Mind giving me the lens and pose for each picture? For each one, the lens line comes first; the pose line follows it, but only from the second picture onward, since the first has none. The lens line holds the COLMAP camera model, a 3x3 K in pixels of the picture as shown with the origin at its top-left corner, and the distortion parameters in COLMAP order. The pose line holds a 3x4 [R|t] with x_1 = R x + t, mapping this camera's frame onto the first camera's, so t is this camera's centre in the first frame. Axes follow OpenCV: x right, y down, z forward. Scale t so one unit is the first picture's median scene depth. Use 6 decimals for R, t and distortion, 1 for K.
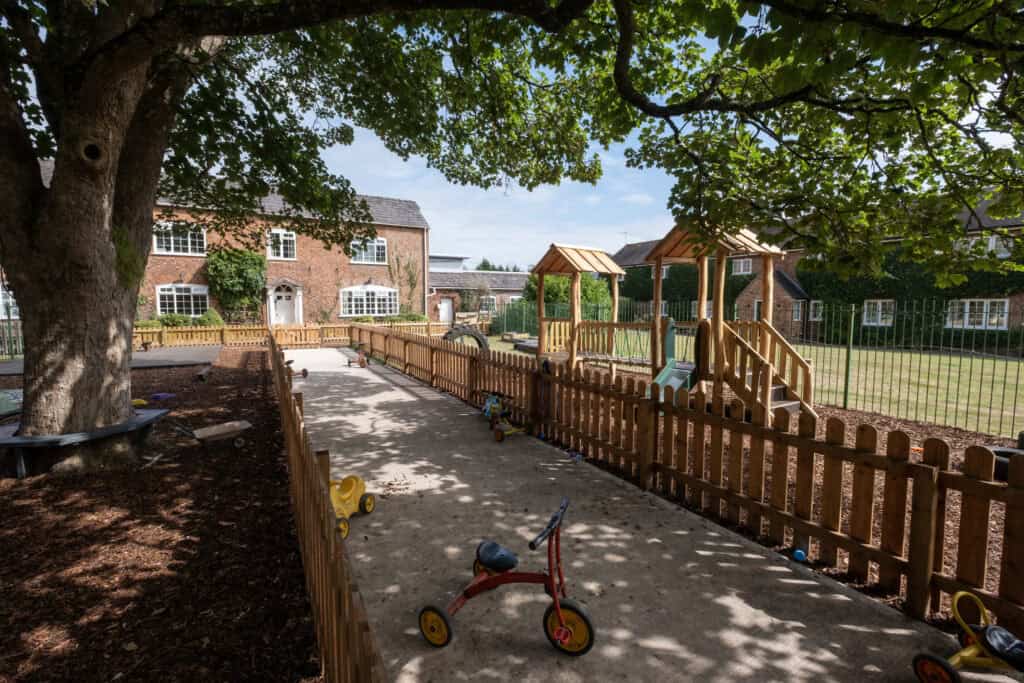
lens RADIAL K [[450.3, 0, 513.8], [0, 450.3, 338.3], [0, 0, 1]] dist [-0.004721, -0.000591]
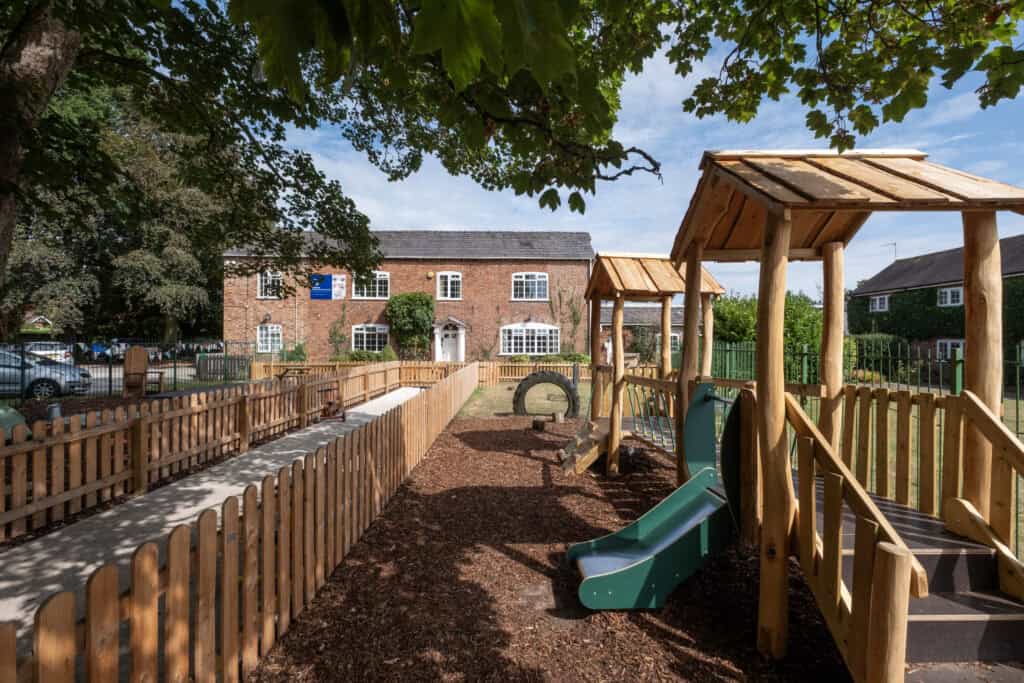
lens RADIAL K [[450.3, 0, 513.8], [0, 450.3, 338.3], [0, 0, 1]] dist [-0.004721, -0.000591]
pose [[0.866438, -0.000065, -0.499285, 0.148488], [-0.042295, 0.996396, -0.073527, -0.014892], [0.497490, 0.084824, 0.863312, 0.182794]]
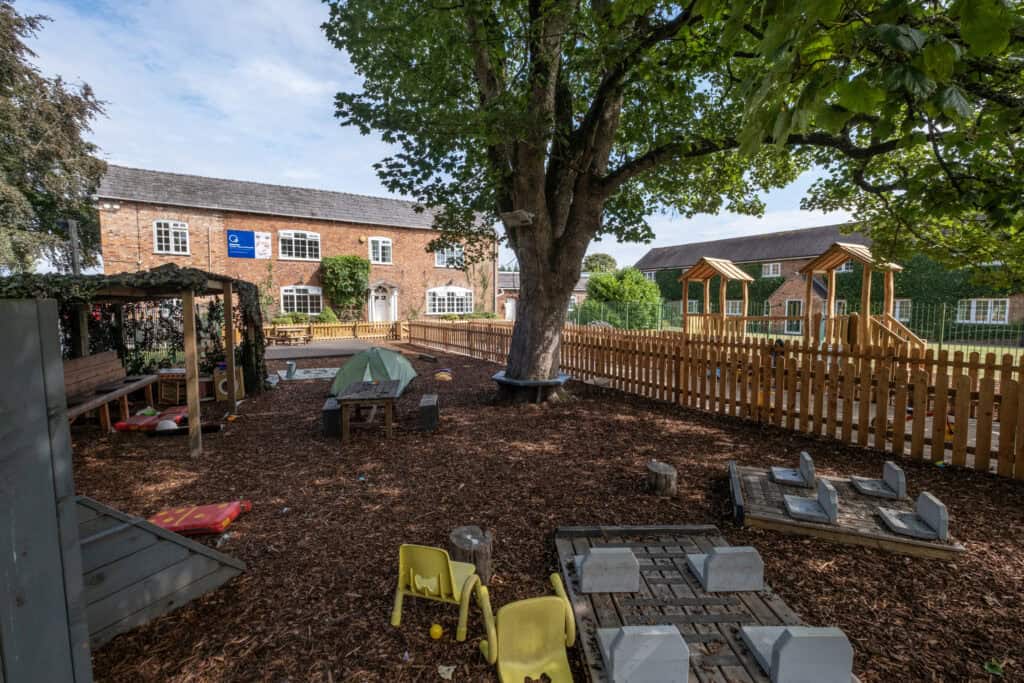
lens RADIAL K [[446.7, 0, 512.0], [0, 446.7, 341.5], [0, 0, 1]] dist [-0.007311, -0.000285]
pose [[0.999343, -0.004400, 0.035975, -0.239383], [0.004055, 0.999945, 0.009670, 0.010457], [-0.036016, -0.009518, 0.999306, -0.135605]]
